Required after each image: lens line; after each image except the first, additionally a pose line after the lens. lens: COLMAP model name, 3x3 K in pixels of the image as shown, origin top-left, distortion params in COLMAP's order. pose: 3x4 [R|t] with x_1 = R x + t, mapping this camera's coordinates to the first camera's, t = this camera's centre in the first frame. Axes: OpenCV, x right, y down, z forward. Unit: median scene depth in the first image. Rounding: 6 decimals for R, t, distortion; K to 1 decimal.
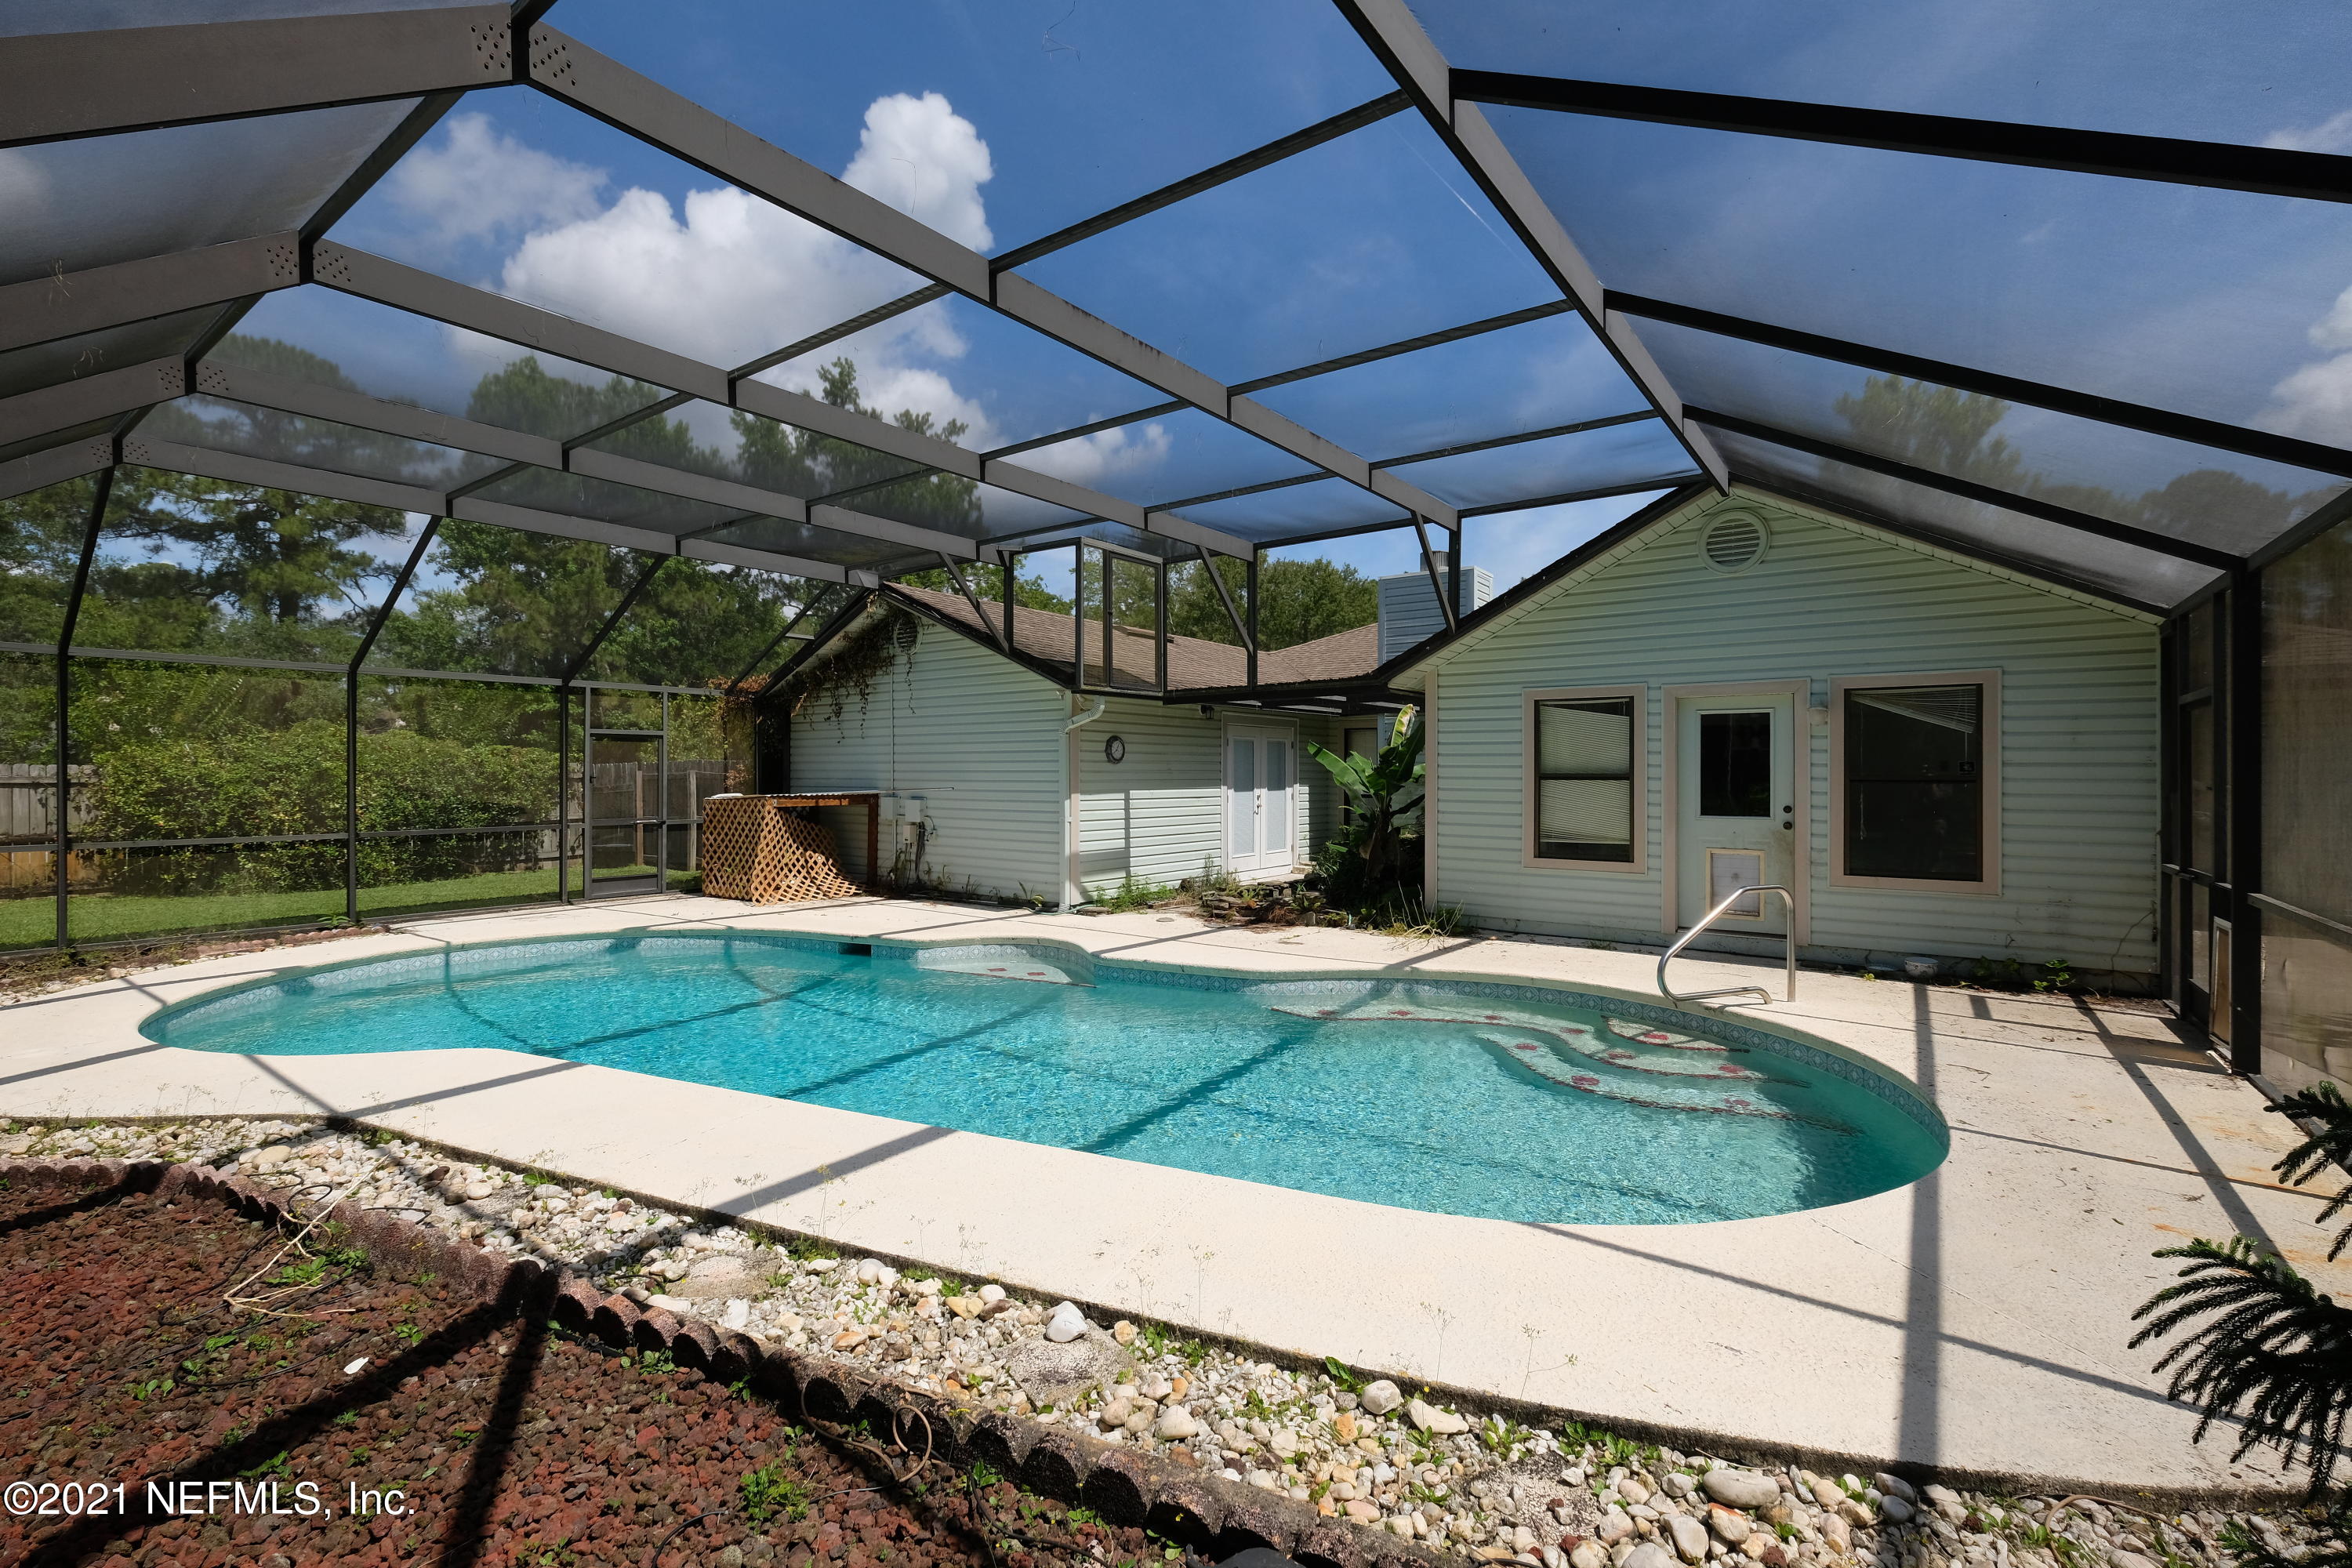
lens RADIAL K [[1023.1, 0, 1178.5], [0, 1023.1, 778.8], [0, 0, 1]] dist [-0.004983, 0.001149]
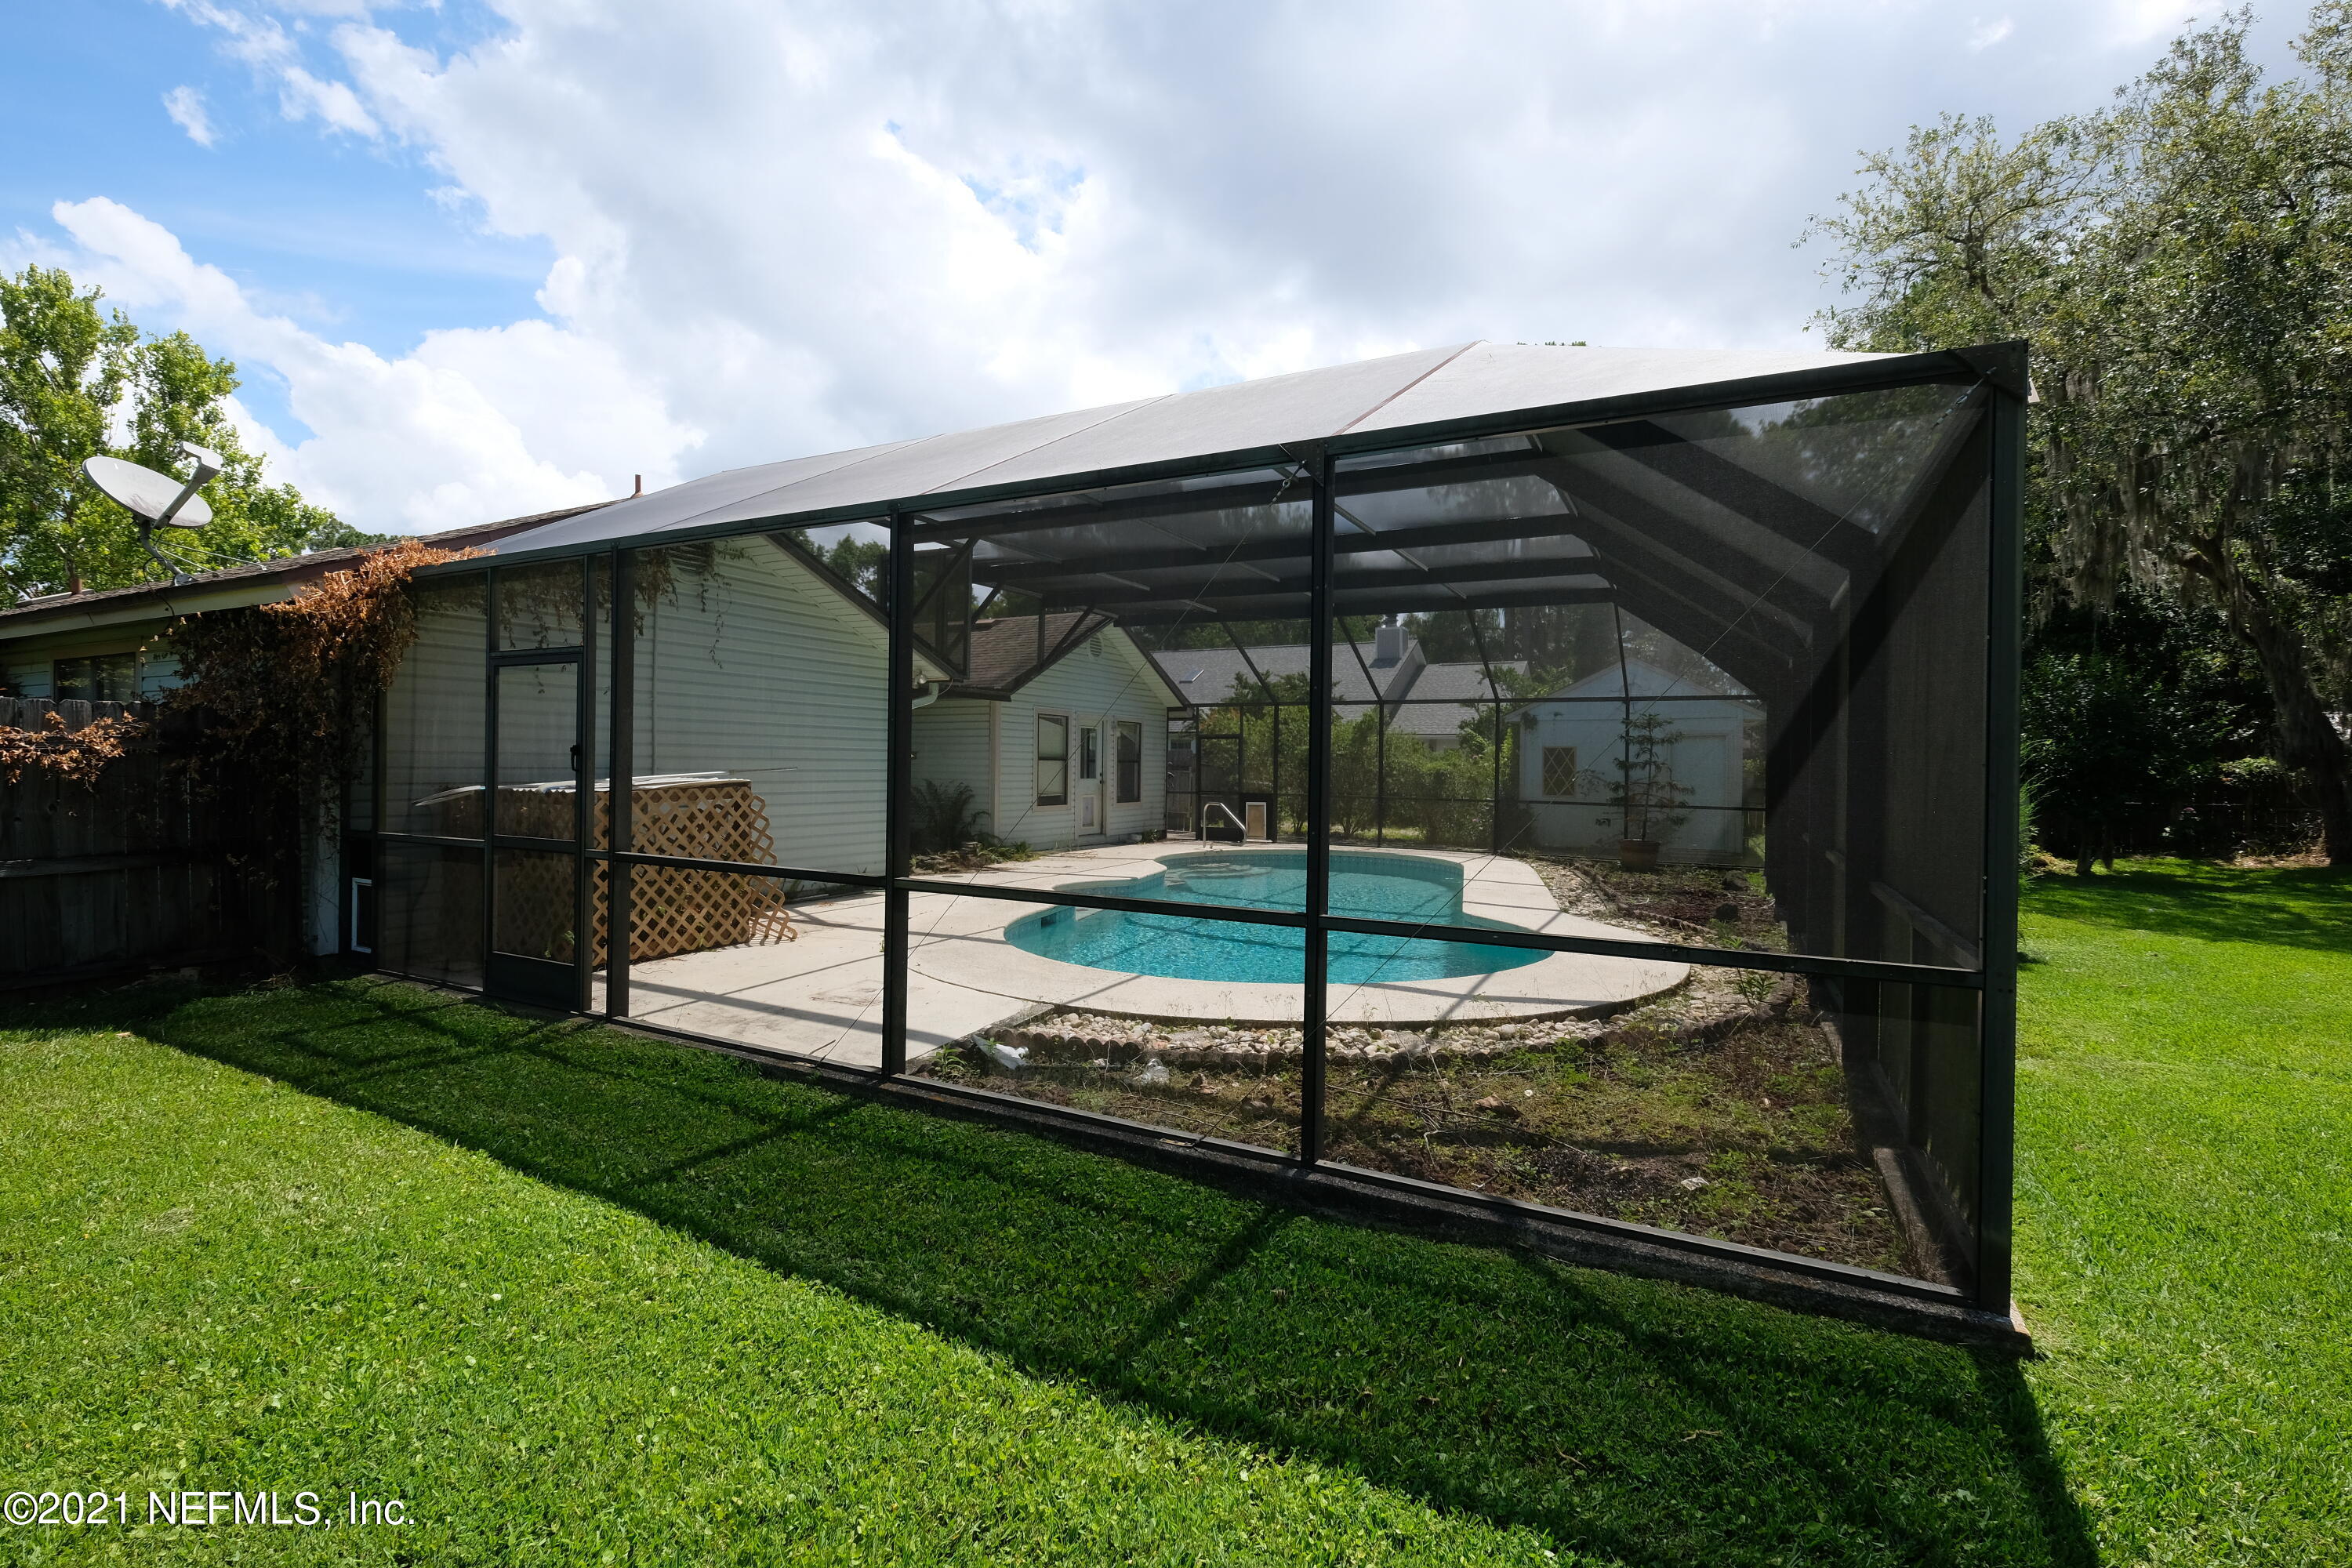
lens RADIAL K [[1023.1, 0, 1165.2], [0, 1023.1, 777.6], [0, 0, 1]] dist [-0.004983, 0.001149]
pose [[-0.139369, -0.014366, 0.990136, -1.422189], [-0.003920, 0.999895, 0.013956, 0.005523], [-0.990233, -0.001936, -0.139410, 1.063482]]
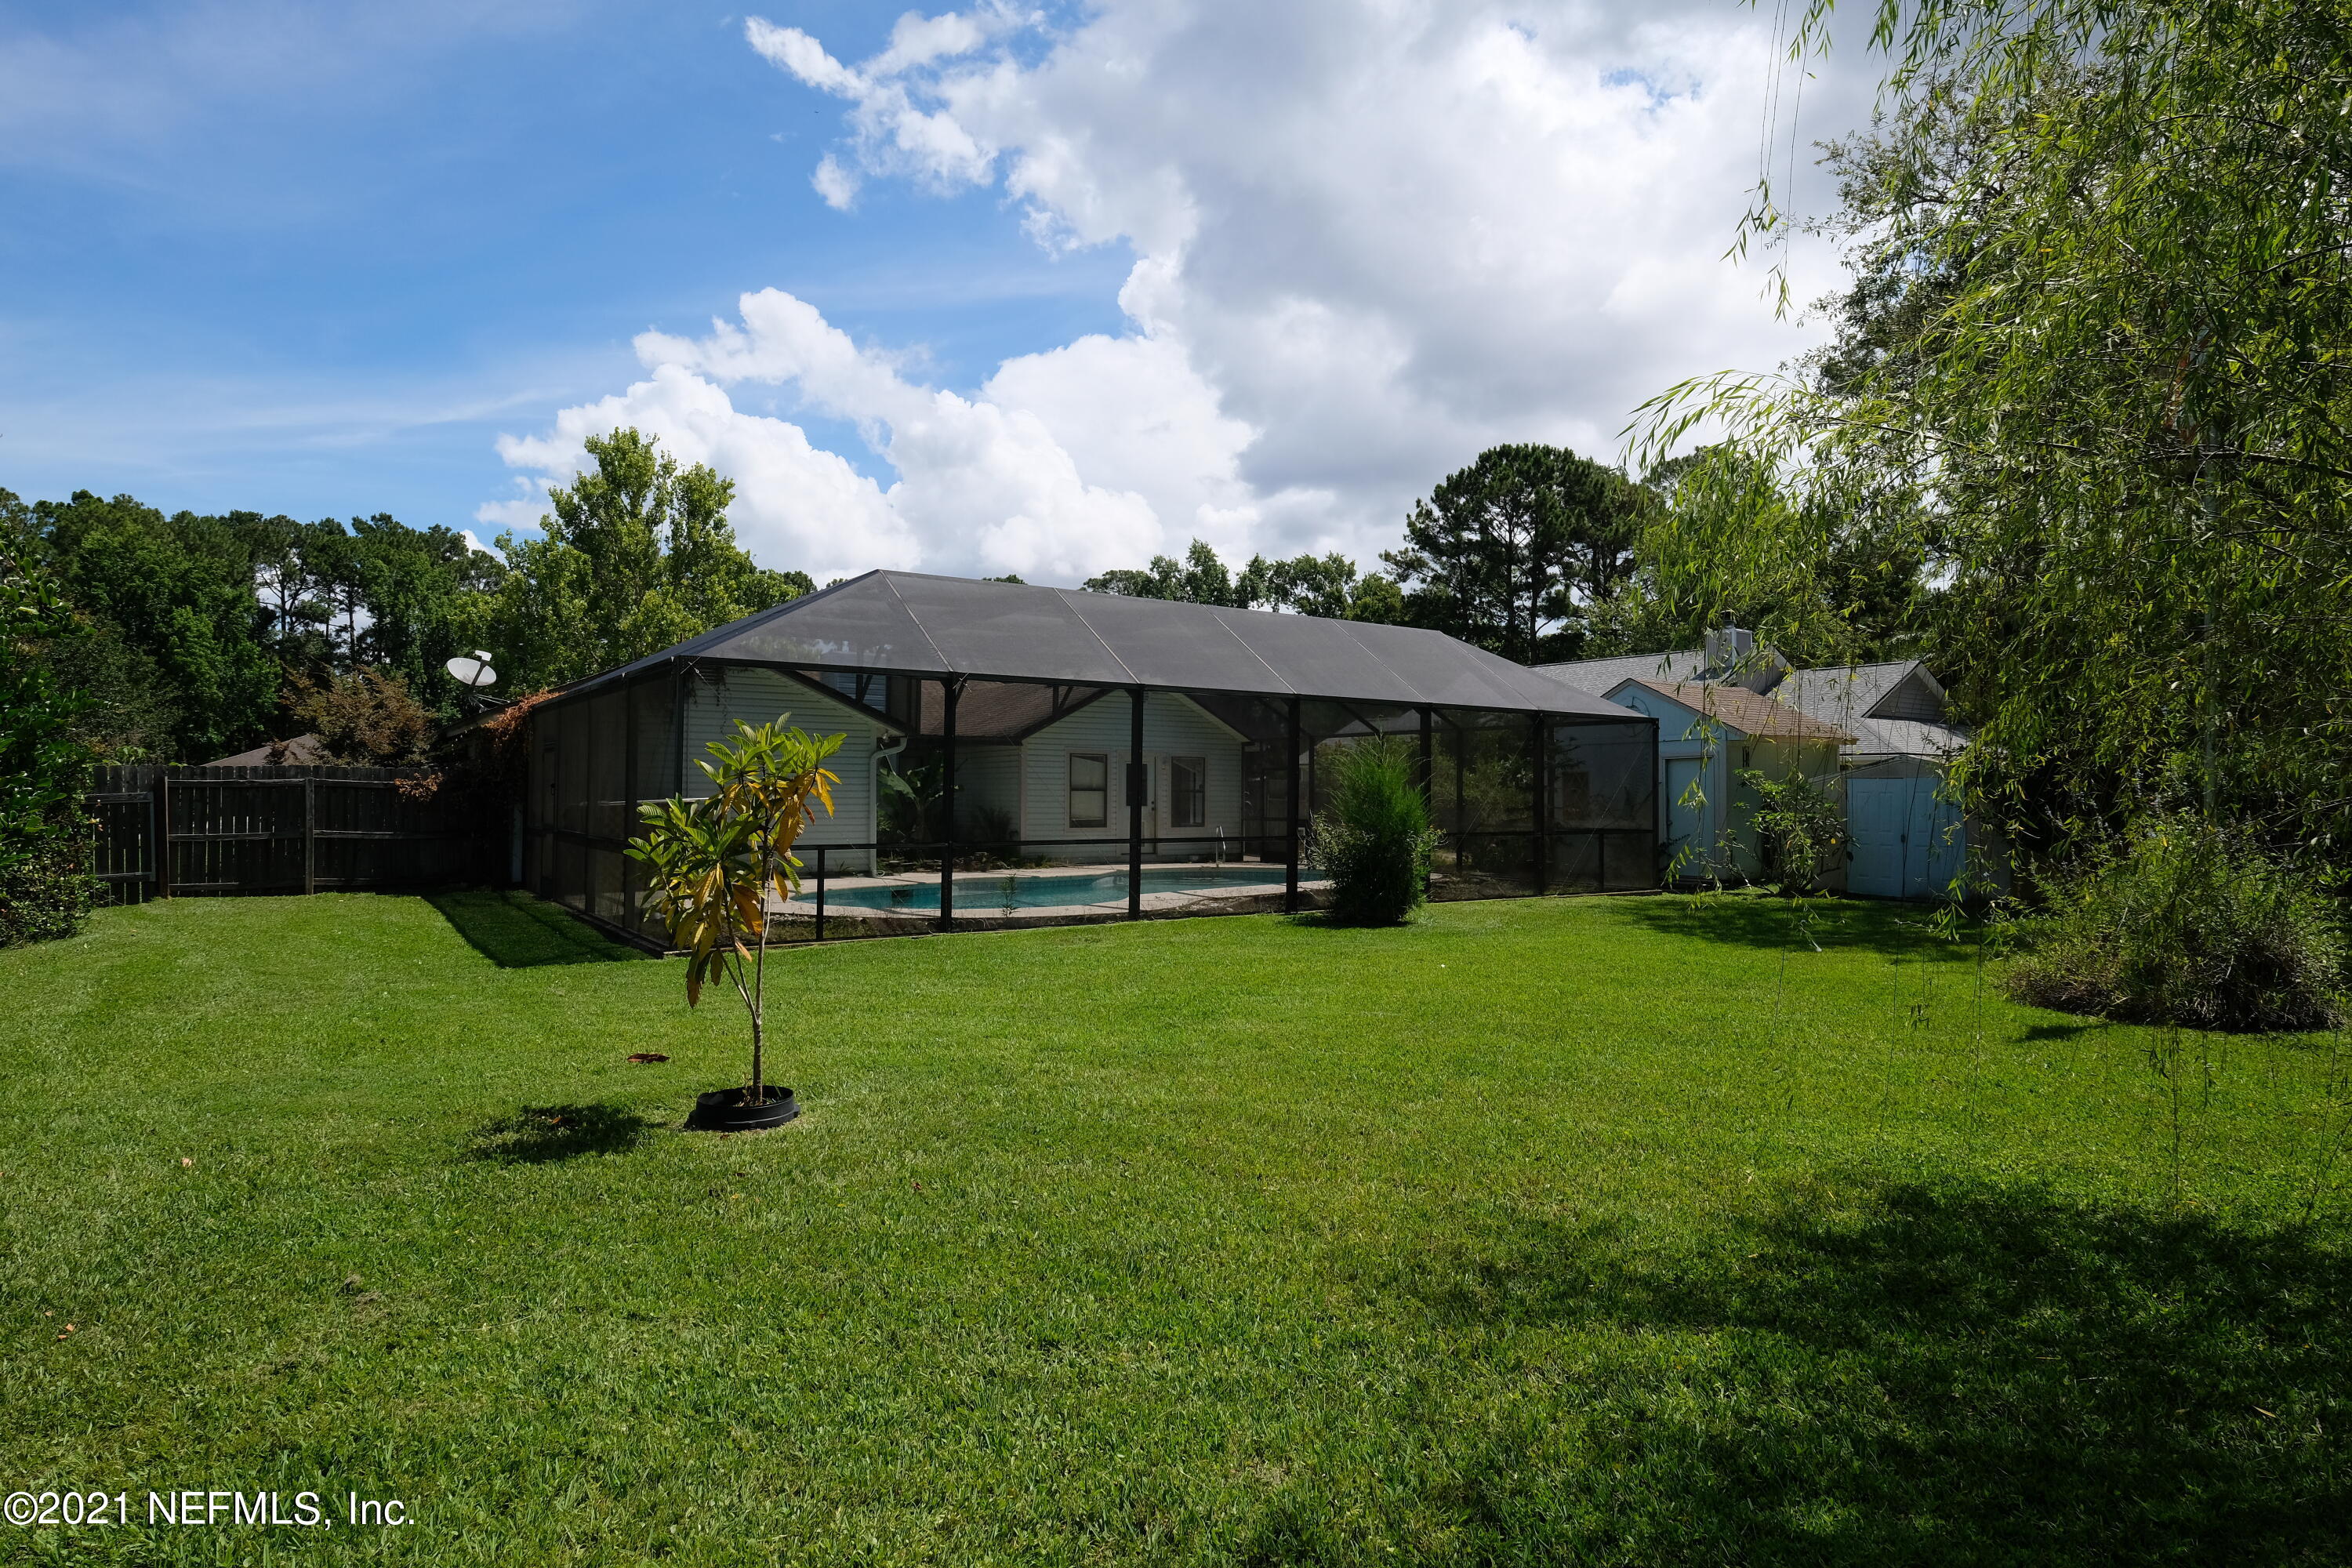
lens RADIAL K [[1310.1, 0, 1186.4], [0, 1310.1, 791.8], [0, 0, 1]] dist [0.003772, -0.000450]
pose [[0.340175, 0.012168, 0.940283, -2.169958], [-0.001475, 0.999922, -0.012406, 0.037909], [-0.940361, 0.002834, 0.340167, -0.146893]]
